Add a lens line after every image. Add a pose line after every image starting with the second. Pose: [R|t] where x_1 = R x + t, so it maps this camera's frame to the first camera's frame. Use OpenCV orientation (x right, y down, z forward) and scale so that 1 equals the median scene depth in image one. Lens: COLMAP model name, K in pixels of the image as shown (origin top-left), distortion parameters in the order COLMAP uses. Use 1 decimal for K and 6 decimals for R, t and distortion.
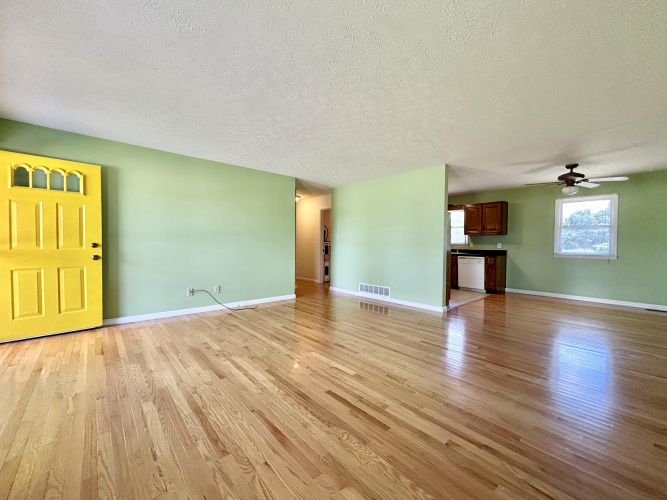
lens RADIAL K [[271.3, 0, 329.4], [0, 271.3, 248.5], [0, 0, 1]] dist [-0.004601, 0.001242]
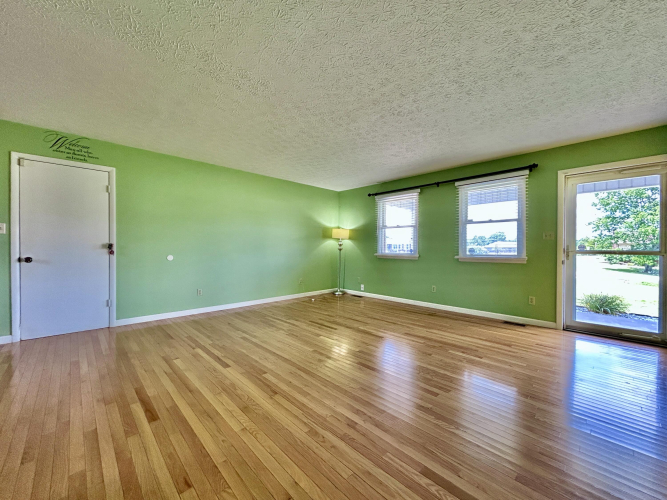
lens RADIAL K [[271.3, 0, 333.3], [0, 271.3, 248.2], [0, 0, 1]] dist [-0.004601, 0.001242]
pose [[-0.998078, -0.015617, -0.059967, 0.077954], [-0.016765, 0.999685, 0.018688, -0.020501], [0.059656, 0.019657, -0.998025, 1.618619]]
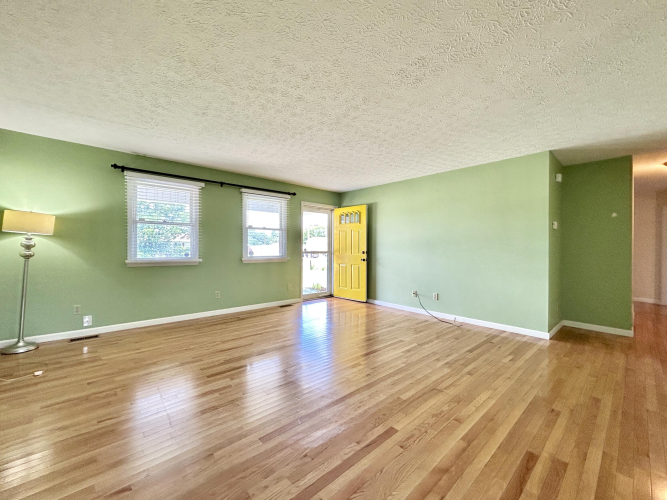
lens RADIAL K [[271.3, 0, 331.6], [0, 271.3, 249.8], [0, 0, 1]] dist [-0.004601, 0.001242]
pose [[0.016804, 0.000565, -0.999859, 0.808498], [-0.024376, 0.999703, 0.000155, -0.023856], [0.999562, 0.024370, 0.016813, 0.768169]]
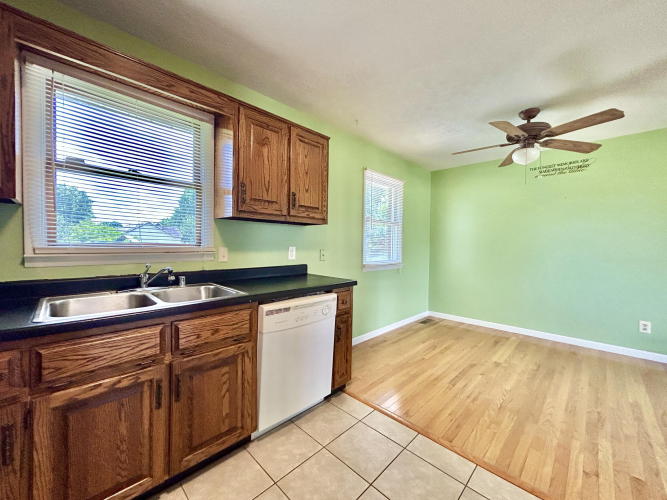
lens RADIAL K [[271.3, 0, 328.2], [0, 271.3, 247.1], [0, 0, 1]] dist [-0.004601, 0.001242]
pose [[-0.077699, -0.022950, 0.996713, 0.473099], [0.000452, 0.999734, 0.023055, -0.054245], [-0.996977, 0.002241, -0.077668, 1.897976]]
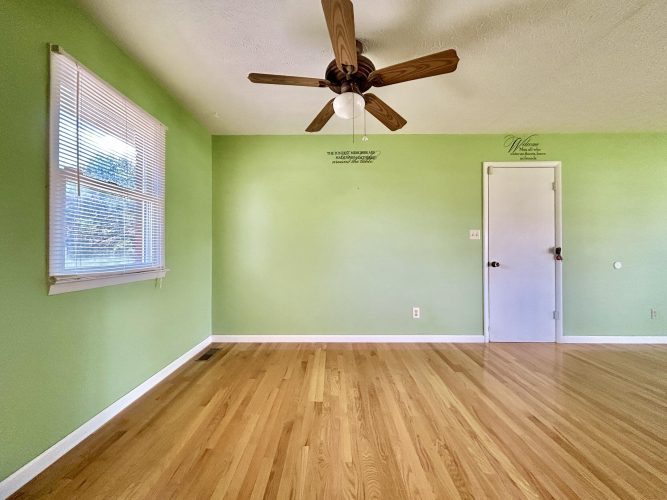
lens RADIAL K [[271.3, 0, 330.9], [0, 271.3, 250.4], [0, 0, 1]] dist [-0.004601, 0.001242]
pose [[-0.751872, -0.010501, 0.659226, 0.846096], [0.003322, 0.999800, 0.019715, -0.016114], [-0.659301, 0.017013, -0.751687, 1.727429]]
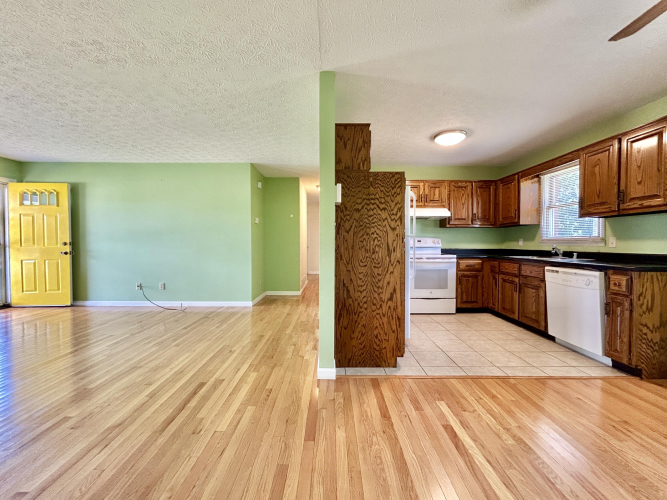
lens RADIAL K [[271.3, 0, 329.5], [0, 271.3, 248.9], [0, 0, 1]] dist [-0.004601, 0.001242]
pose [[0.754943, 0.007753, -0.655744, 0.979851], [-0.006460, 0.999970, 0.004386, -0.000906], [0.655758, 0.000925, 0.754970, 0.842663]]
